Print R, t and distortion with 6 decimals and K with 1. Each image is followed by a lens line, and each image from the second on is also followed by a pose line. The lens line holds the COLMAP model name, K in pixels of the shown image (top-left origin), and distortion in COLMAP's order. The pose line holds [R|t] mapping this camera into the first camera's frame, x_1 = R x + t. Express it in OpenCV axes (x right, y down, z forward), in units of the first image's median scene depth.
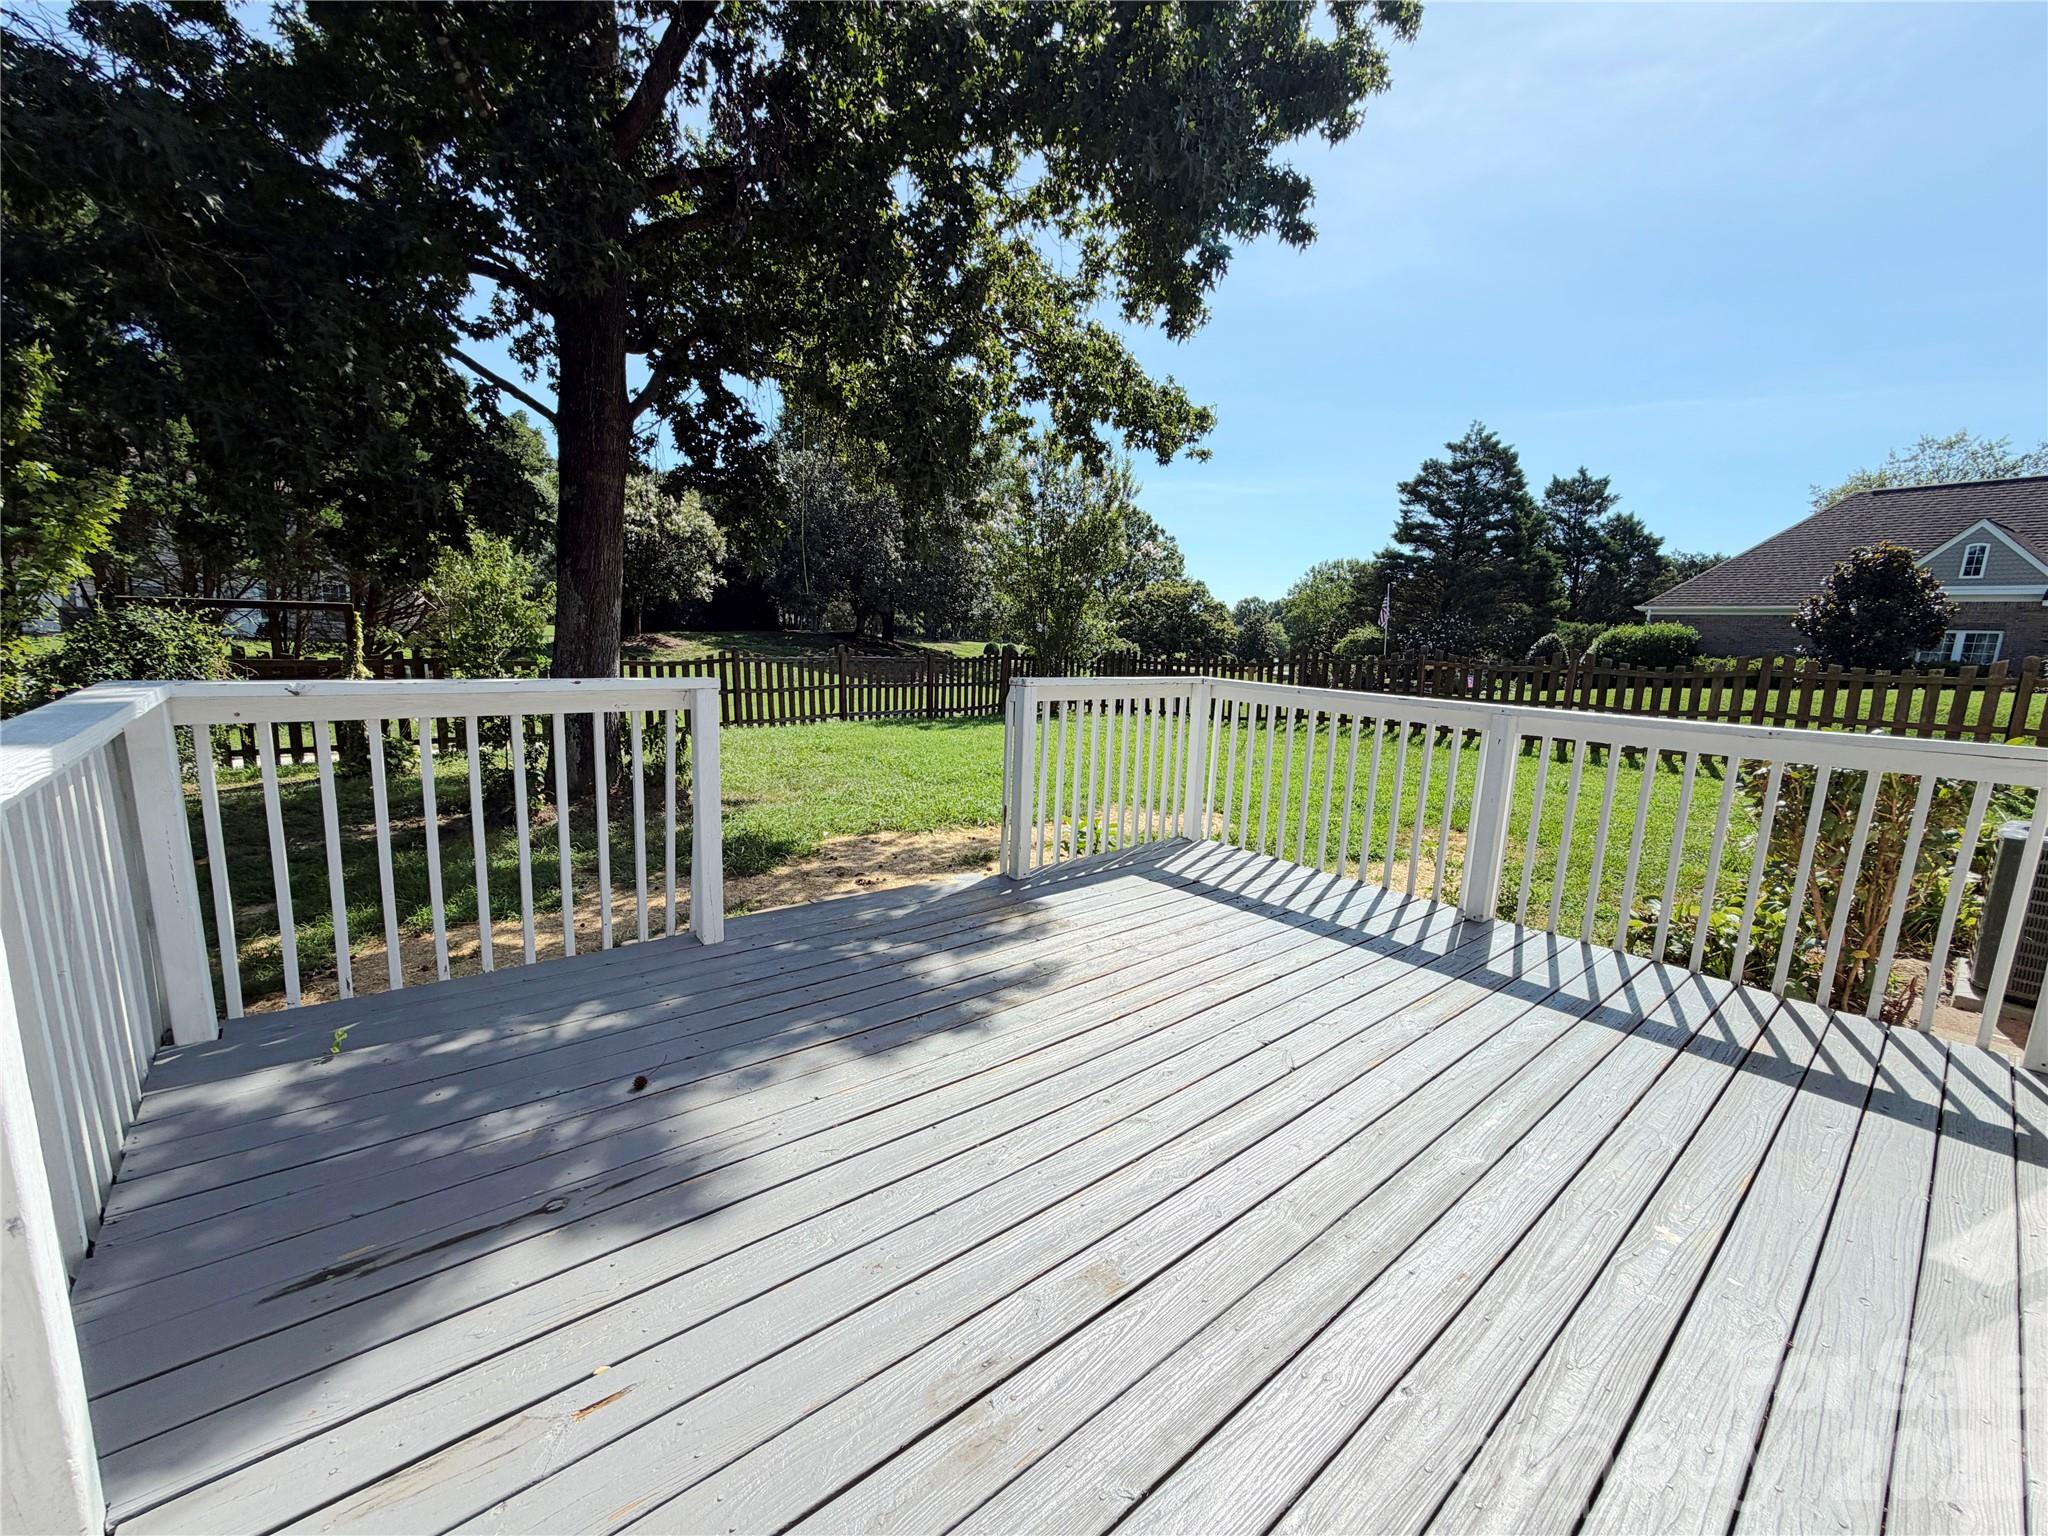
lens RADIAL K [[821.7, 0, 1029.2], [0, 821.7, 774.5], [0, 0, 1]] dist [-0.000922, -0.000282]
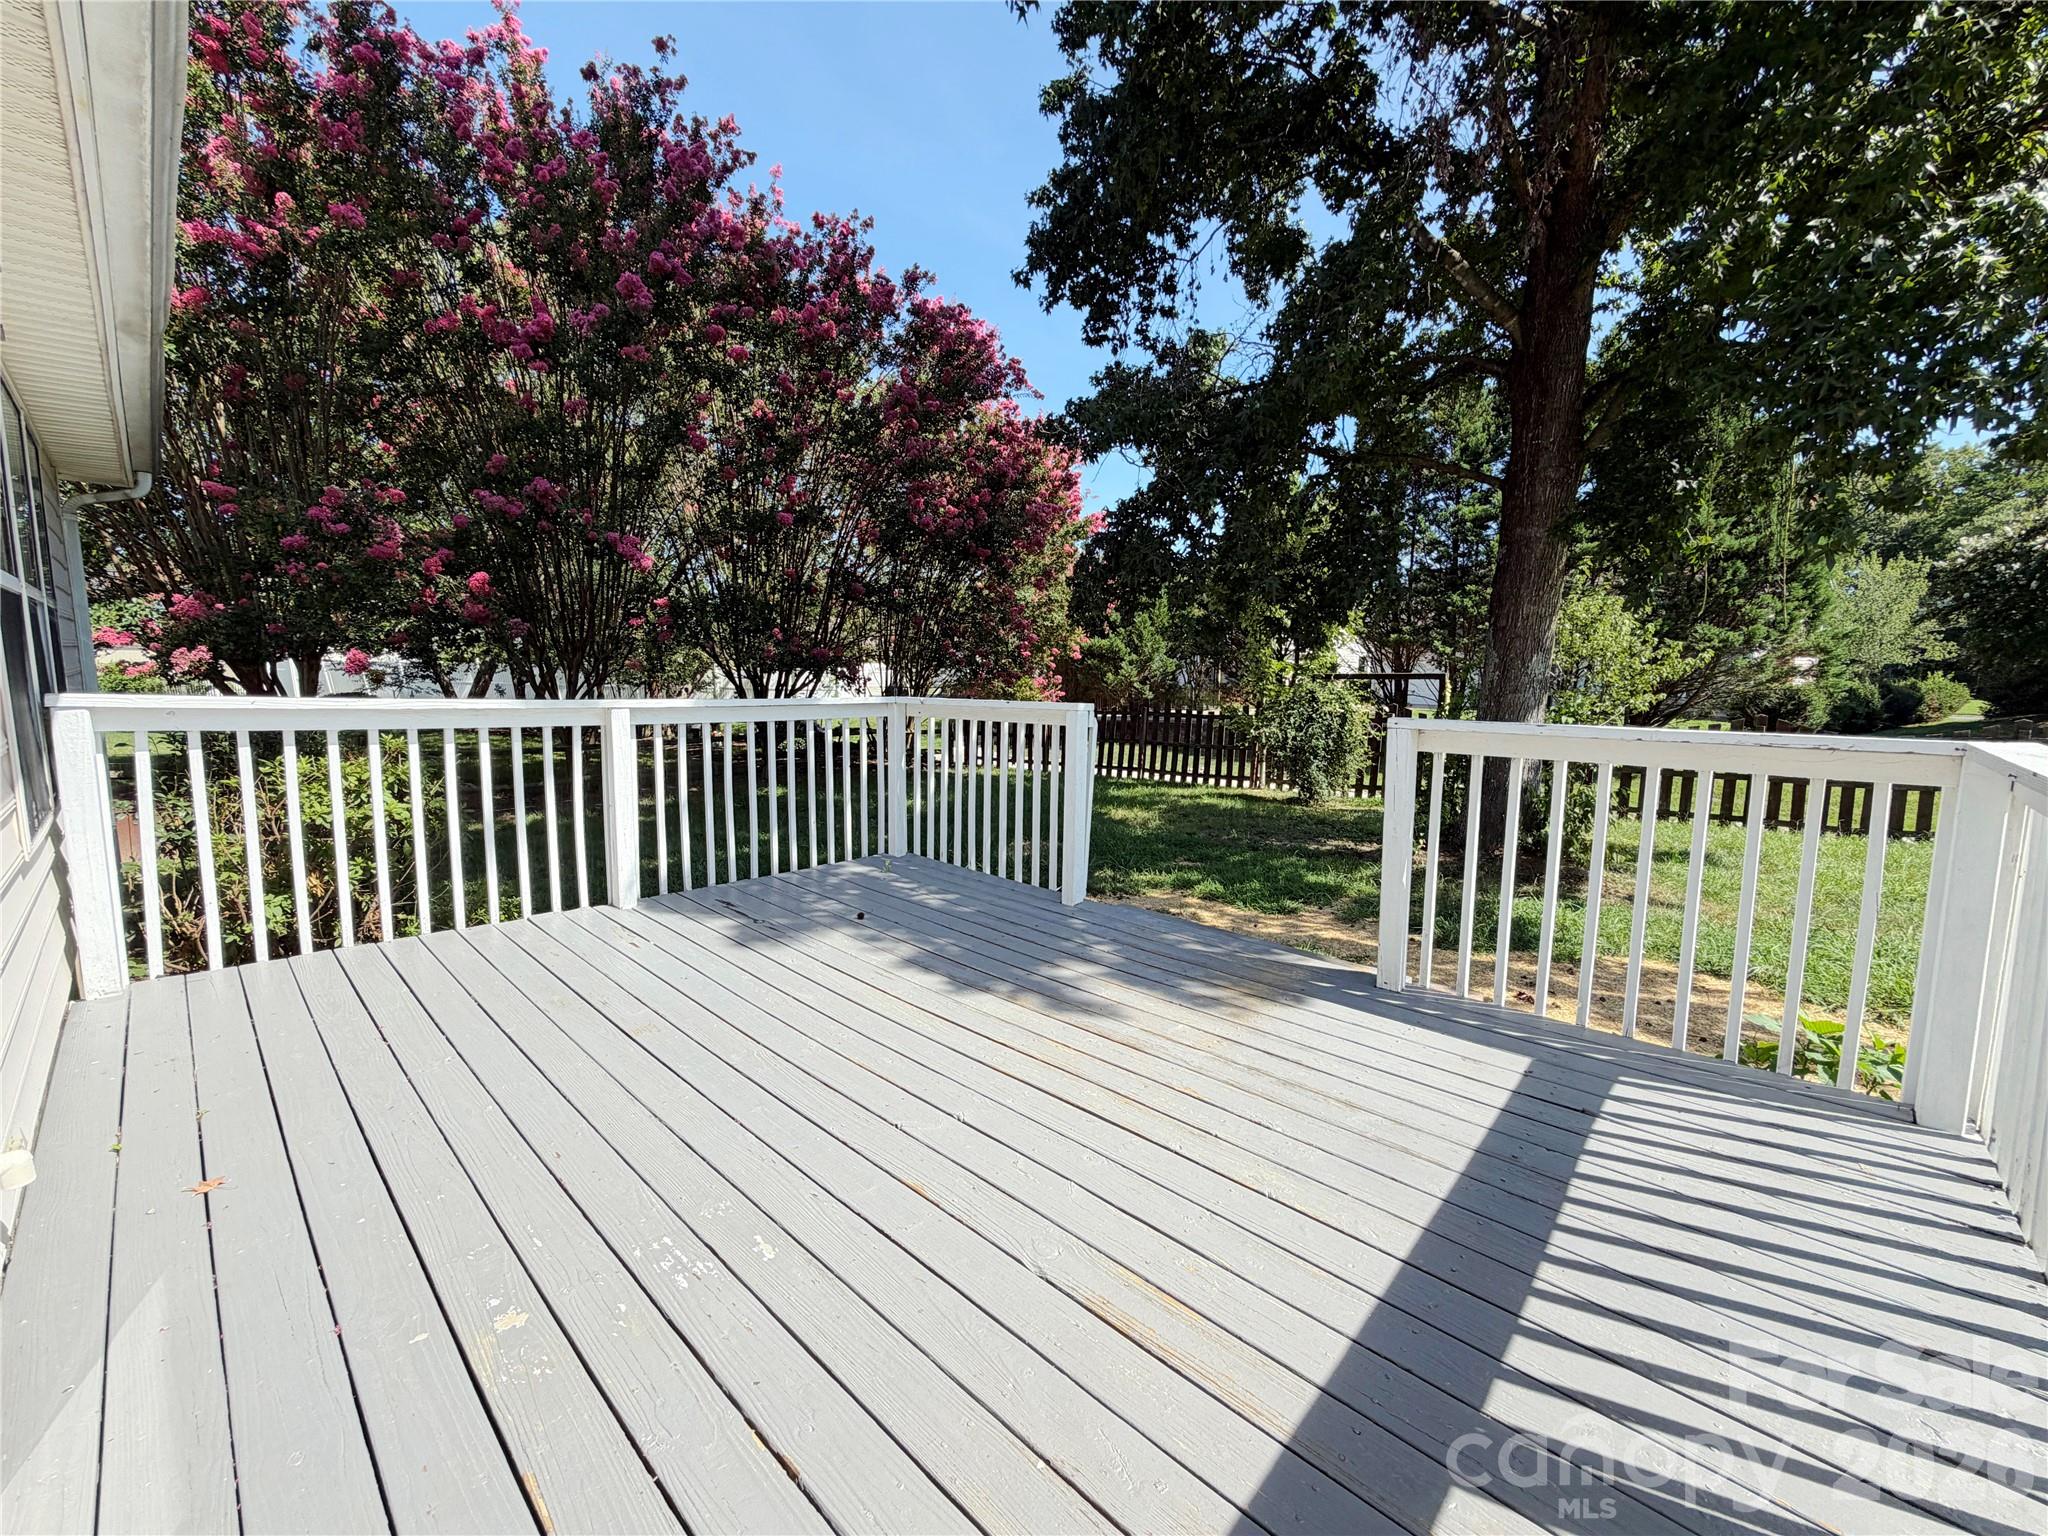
lens RADIAL K [[821.7, 0, 1029.1], [0, 821.7, 768.2], [0, 0, 1]] dist [-0.000922, -0.000282]
pose [[0.113128, 0.070145, -0.991101, 0.868902], [-0.178164, 0.982769, 0.049219, -0.063469], [0.977476, 0.171011, 0.123676, 0.708959]]
